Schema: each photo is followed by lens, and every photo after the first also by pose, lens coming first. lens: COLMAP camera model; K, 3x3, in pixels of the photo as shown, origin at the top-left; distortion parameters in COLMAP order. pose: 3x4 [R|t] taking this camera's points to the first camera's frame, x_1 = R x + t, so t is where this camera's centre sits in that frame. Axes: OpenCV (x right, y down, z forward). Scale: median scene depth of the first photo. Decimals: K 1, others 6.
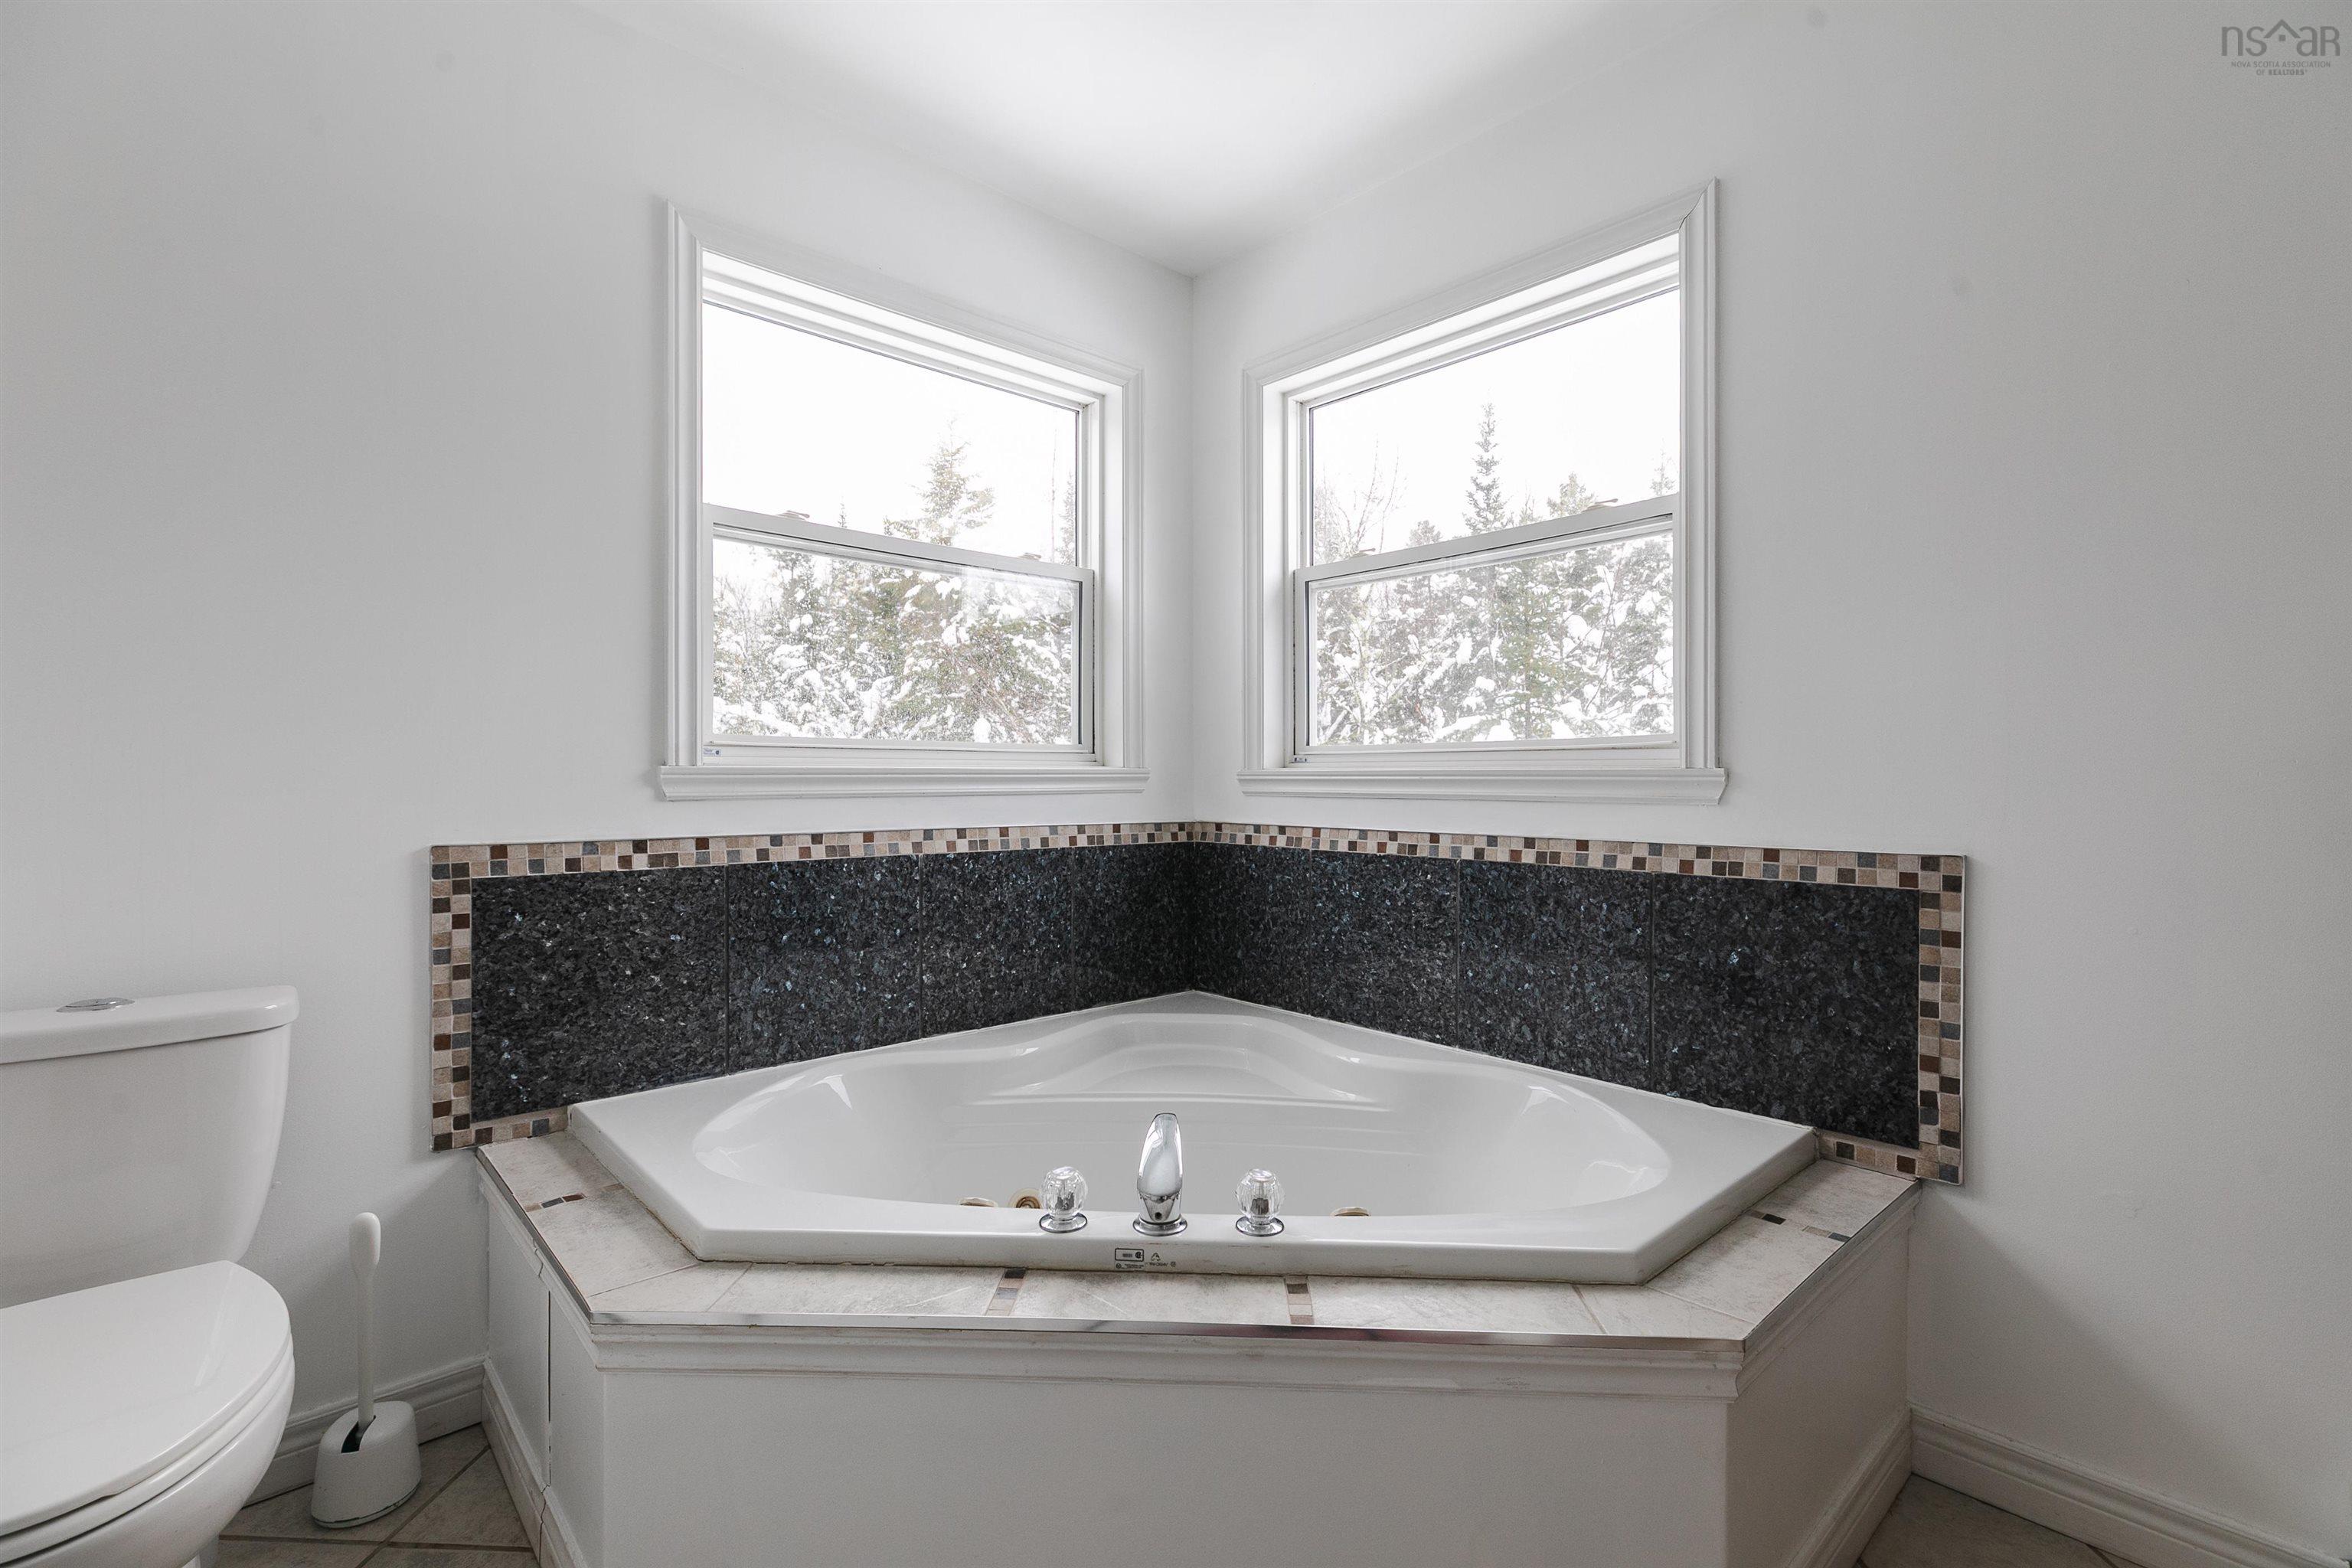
lens RADIAL K [[1046.8, 0, 1175.8], [0, 1046.8, 779.4], [0, 0, 1]] dist [0.007045, -0.000630]
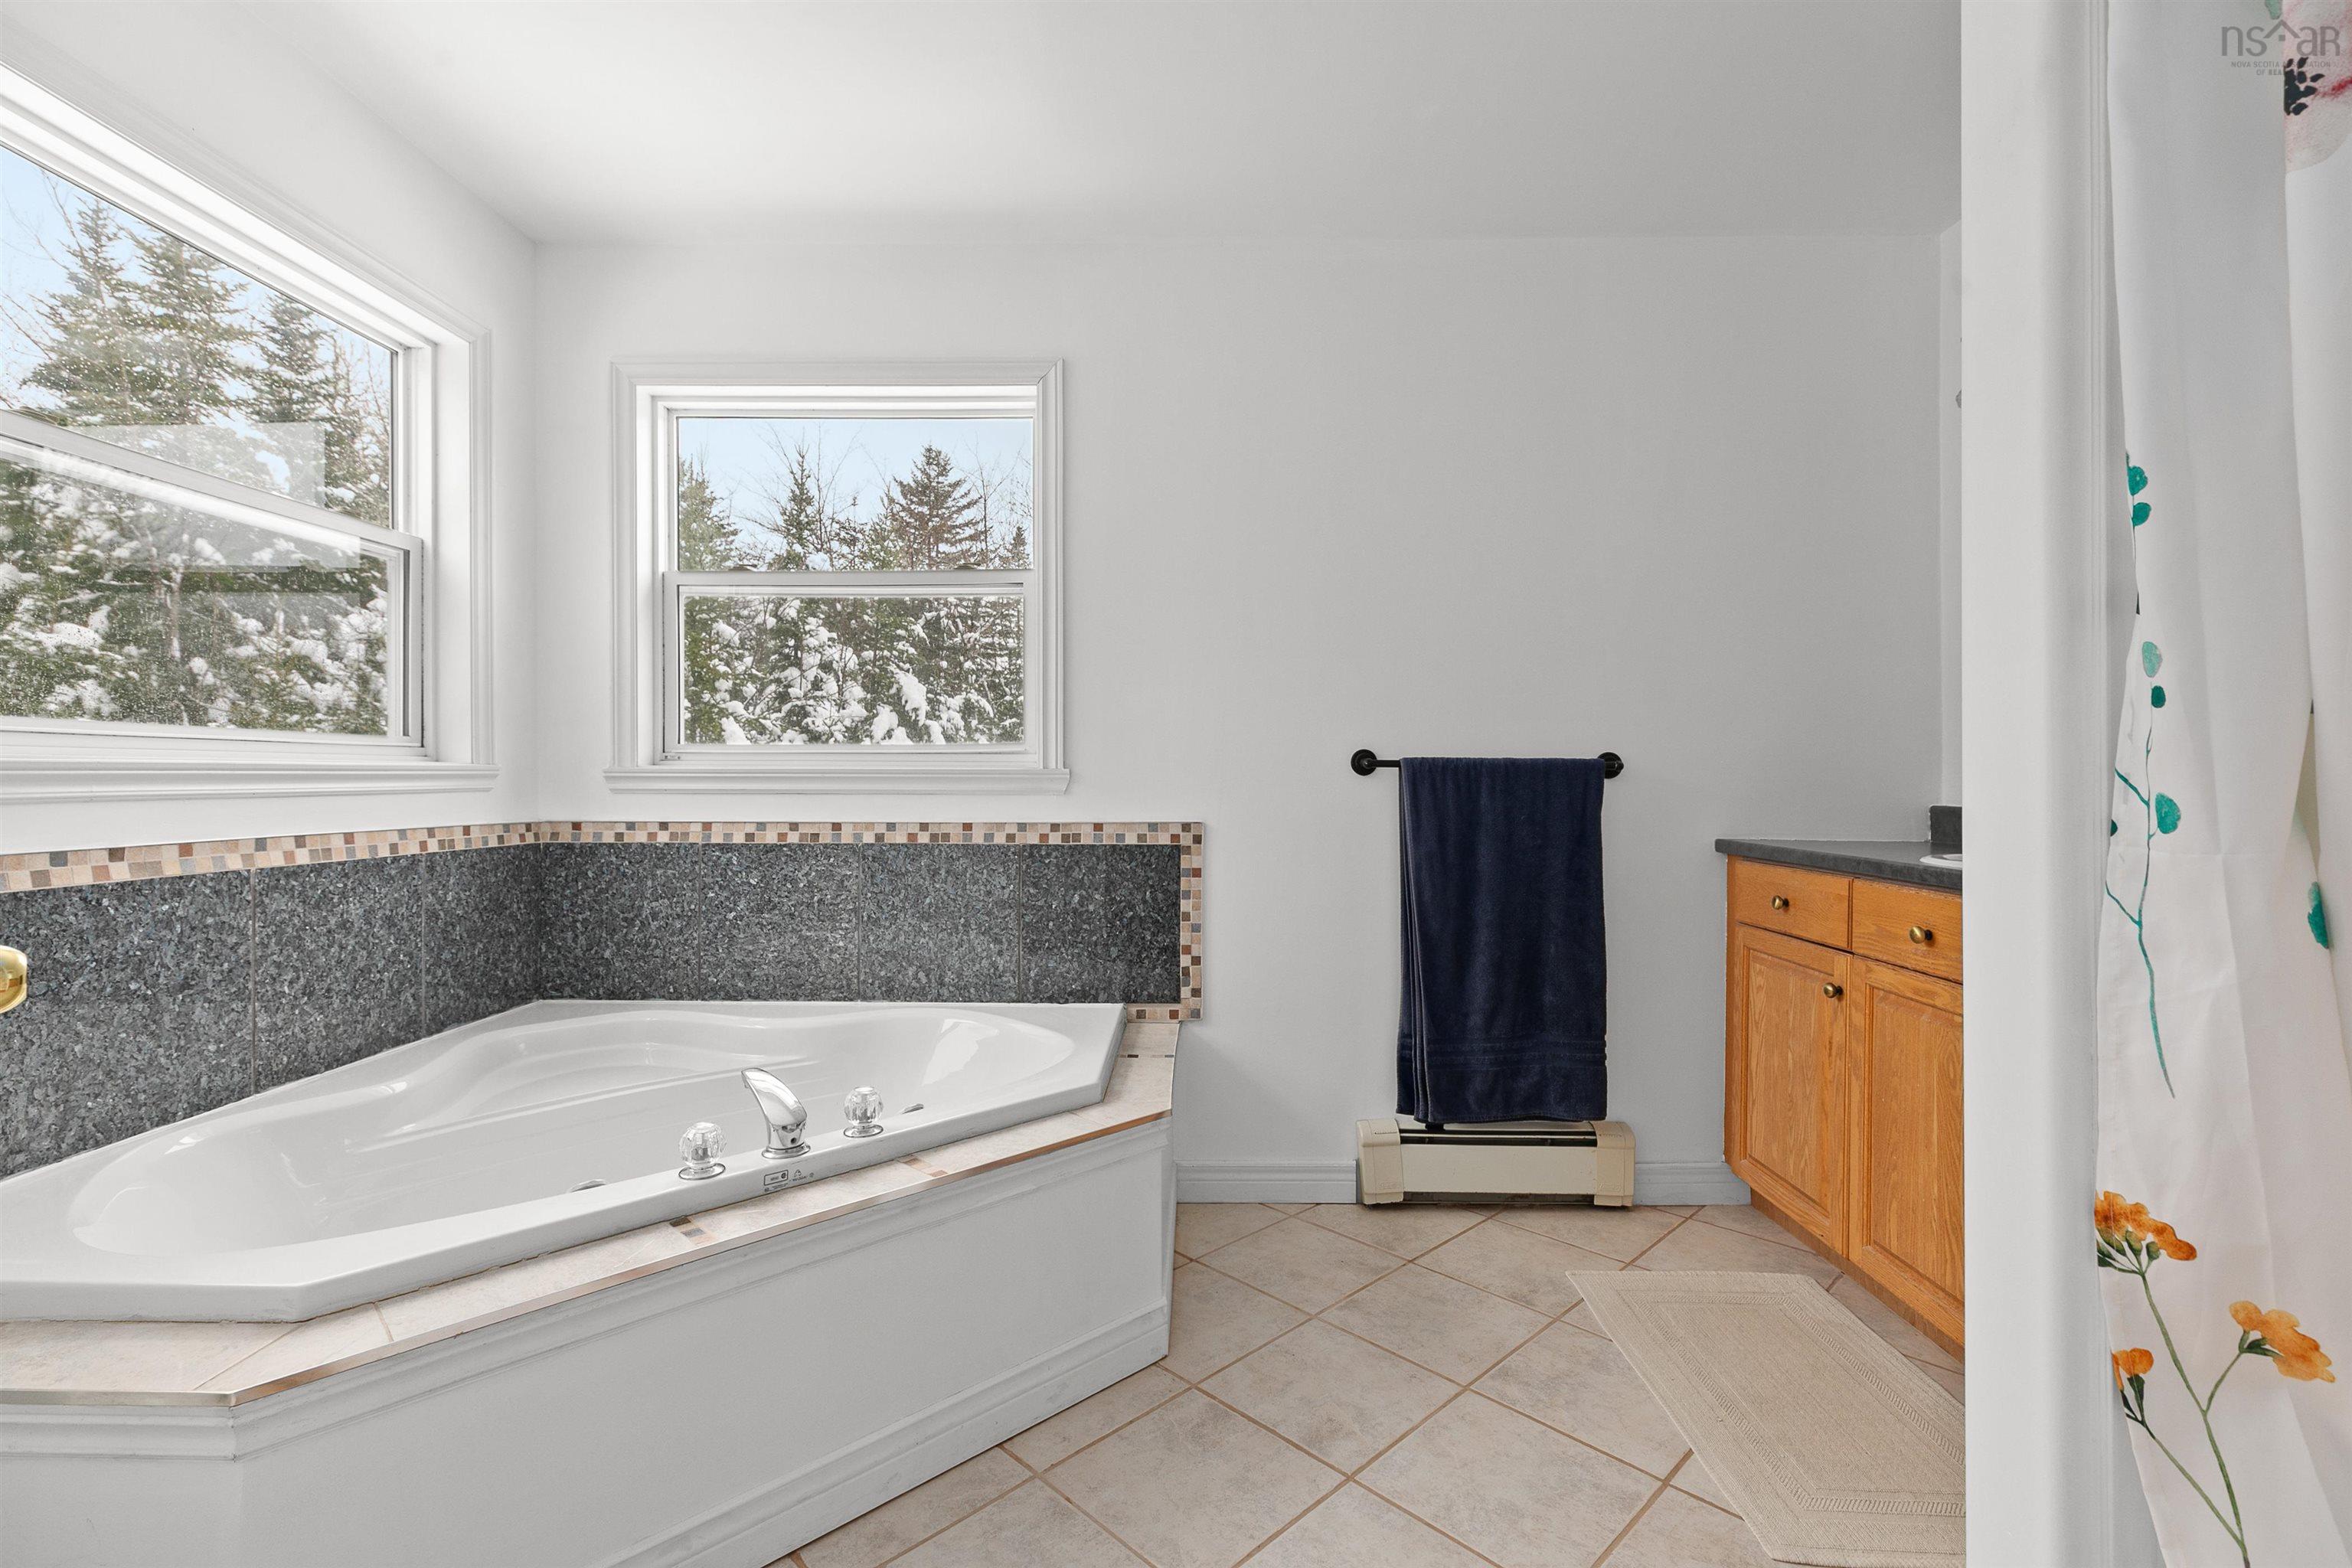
lens RADIAL K [[1046.8, 0, 1179.2], [0, 1046.8, 781.1], [0, 0, 1]] dist [0.007045, -0.000630]
pose [[0.690425, -0.003814, 0.723394, -0.364981], [0.000484, 0.999988, 0.004810, -0.000317], [-0.723404, -0.002971, 0.690419, -0.092185]]
